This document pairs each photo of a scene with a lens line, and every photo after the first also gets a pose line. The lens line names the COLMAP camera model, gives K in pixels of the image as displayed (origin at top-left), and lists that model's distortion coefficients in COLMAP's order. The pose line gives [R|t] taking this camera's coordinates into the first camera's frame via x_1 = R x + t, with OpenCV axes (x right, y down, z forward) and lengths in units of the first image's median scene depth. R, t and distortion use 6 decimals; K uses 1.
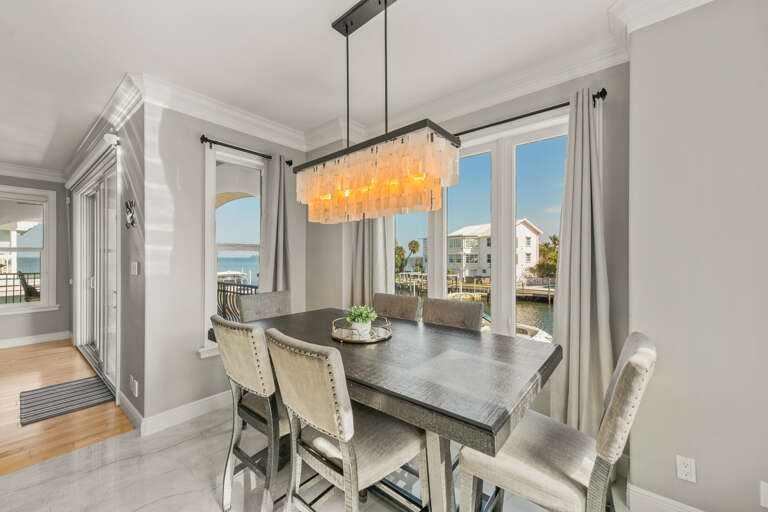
lens RADIAL K [[302.7, 0, 385.7], [0, 302.7, 257.8], [0, 0, 1]] dist [-0.001677, -0.000131]
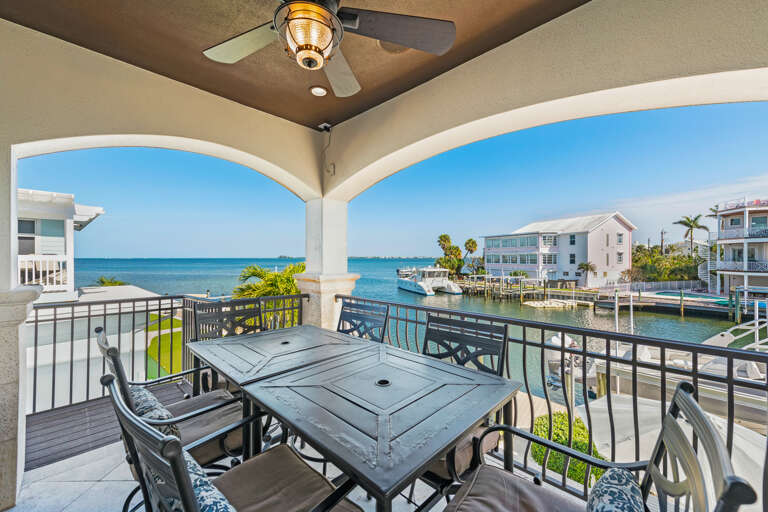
lens RADIAL K [[302.7, 0, 381.2], [0, 302.7, 254.5], [0, 0, 1]] dist [-0.001677, -0.000131]
pose [[0.996465, -0.002073, -0.083983, -0.124476], [0.001000, 0.999917, -0.012813, 0.000140], [0.084002, 0.012684, 0.996385, 0.099524]]
